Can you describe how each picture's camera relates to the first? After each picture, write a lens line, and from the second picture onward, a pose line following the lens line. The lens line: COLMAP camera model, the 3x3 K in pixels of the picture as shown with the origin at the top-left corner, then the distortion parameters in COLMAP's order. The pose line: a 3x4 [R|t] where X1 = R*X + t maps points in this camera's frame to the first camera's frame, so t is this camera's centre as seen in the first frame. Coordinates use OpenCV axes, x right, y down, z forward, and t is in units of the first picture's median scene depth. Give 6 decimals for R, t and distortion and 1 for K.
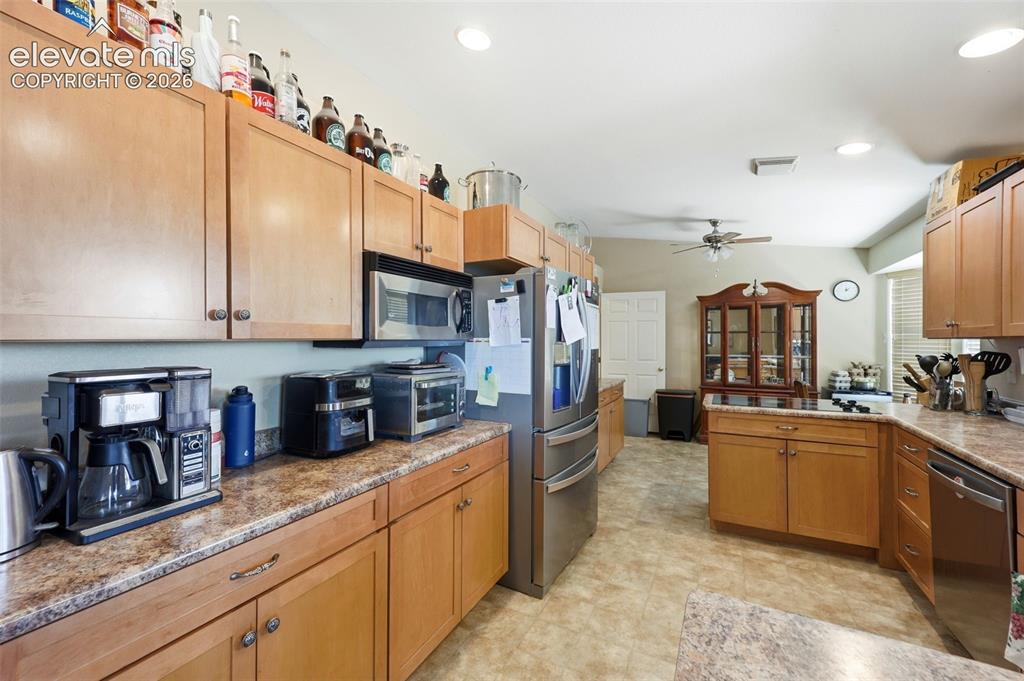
lens RADIAL K [[412.8, 0, 508.2], [0, 412.8, 340.4], [0, 0, 1]] dist [0.011366, -0.000355]
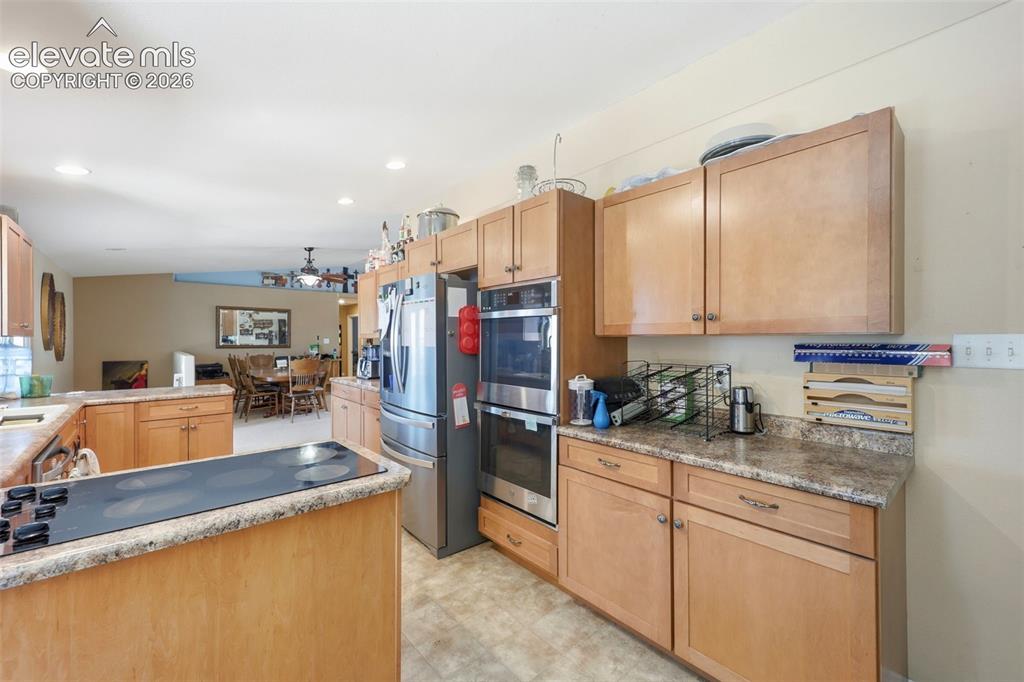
lens RADIAL K [[412.8, 0, 510.9], [0, 412.8, 339.8], [0, 0, 1]] dist [0.011366, -0.000355]
pose [[-0.359458, -0.000068, -0.933161, 0.905849], [-0.001187, 0.999999, 0.000384, 0.001518], [0.933160, 0.001246, -0.359458, 1.365929]]
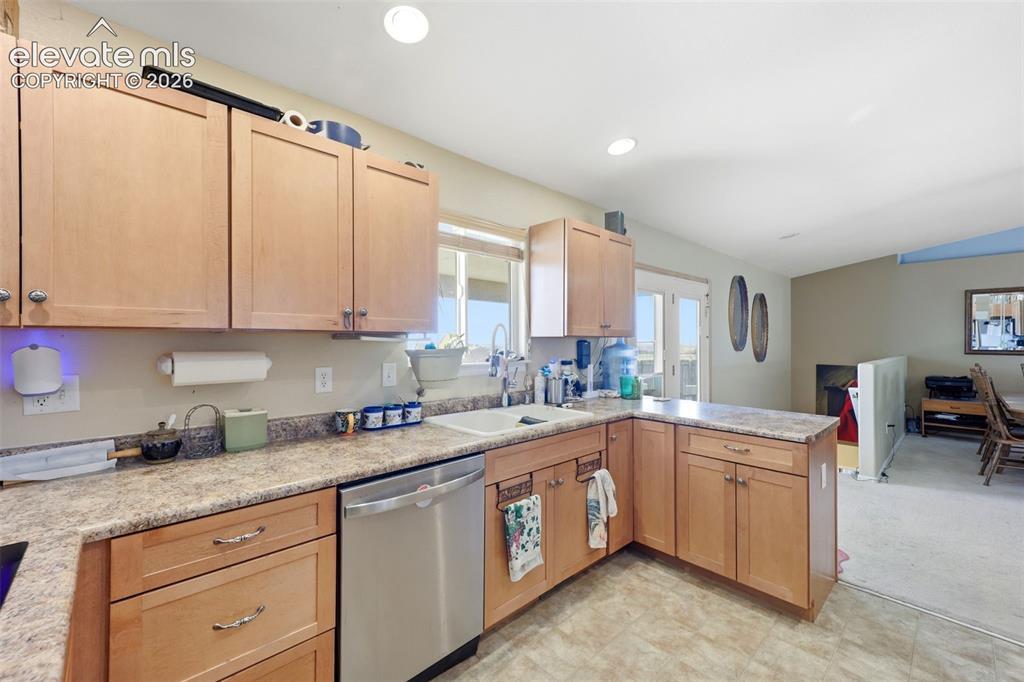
lens RADIAL K [[412.8, 0, 511.6], [0, 412.8, 340.9], [0, 0, 1]] dist [0.011366, -0.000355]
pose [[-0.944269, -0.000631, 0.329174, 0.317068], [-0.000957, 0.999999, -0.000826, 0.006941], [-0.329174, -0.001095, -0.944269, 0.945824]]
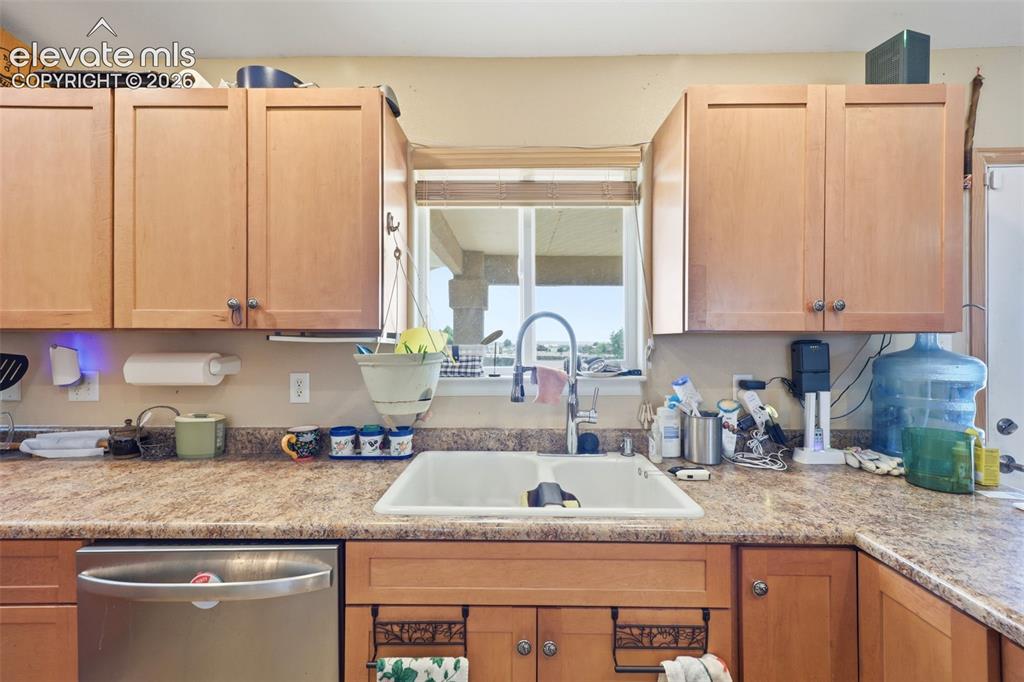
lens RADIAL K [[412.8, 0, 509.8], [0, 412.8, 342.9], [0, 0, 1]] dist [0.011366, -0.000355]
pose [[-0.450729, -0.000362, 0.892661, 0.204401], [-0.000592, 1.000000, 0.000106, 0.007756], [-0.892660, -0.000481, -0.450729, 0.467819]]
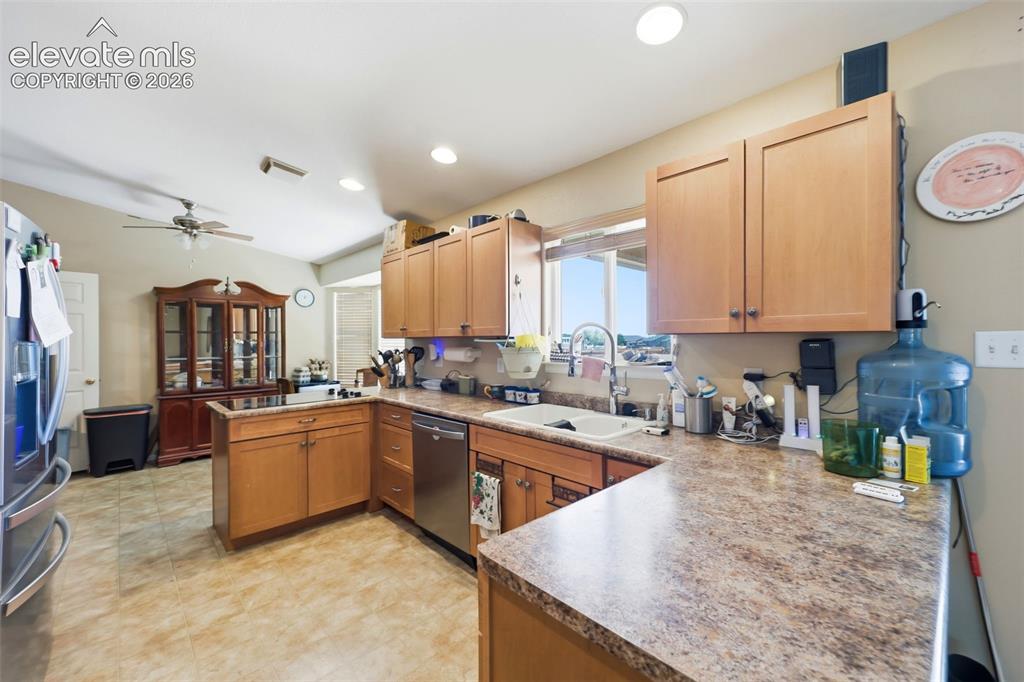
lens RADIAL K [[412.8, 0, 512.0], [0, 412.8, 340.4], [0, 0, 1]] dist [0.011366, -0.000355]
pose [[0.327039, -0.002080, 0.945009, -0.149021], [0.005863, 0.999983, 0.000172, 0.003683], [-0.944993, 0.005485, 0.327045, 0.120632]]
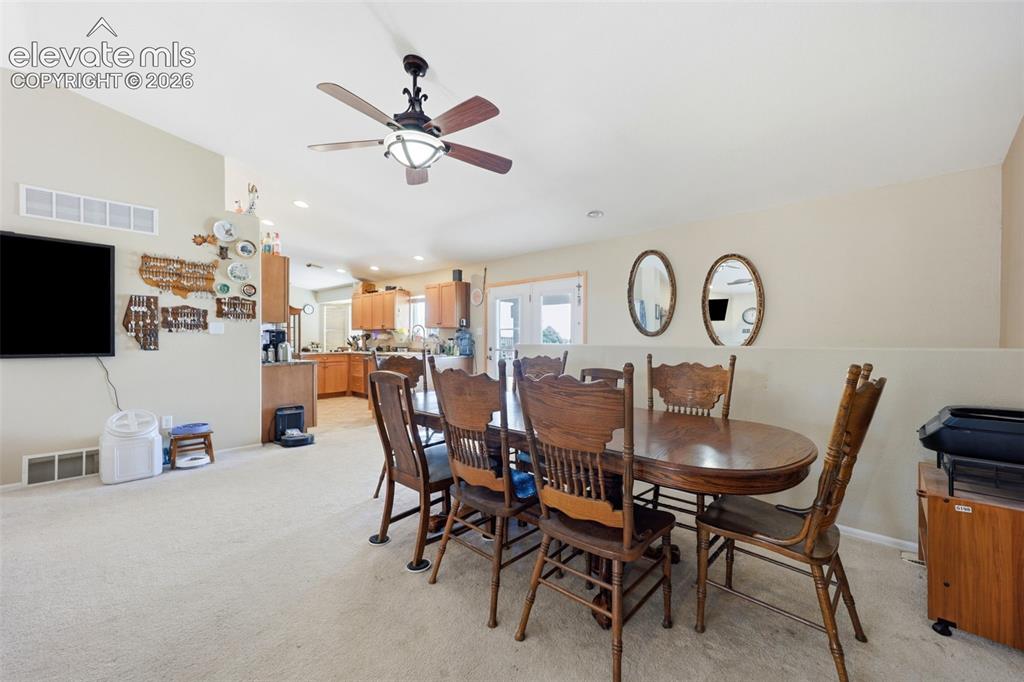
lens RADIAL K [[412.8, 0, 508.1], [0, 412.8, 341.0], [0, 0, 1]] dist [0.011366, -0.000355]
pose [[0.261600, 0.000388, 0.965176, -1.610988], [-0.003580, 0.999993, 0.000569, 0.066015], [-0.965170, -0.003604, 0.261600, -0.916929]]
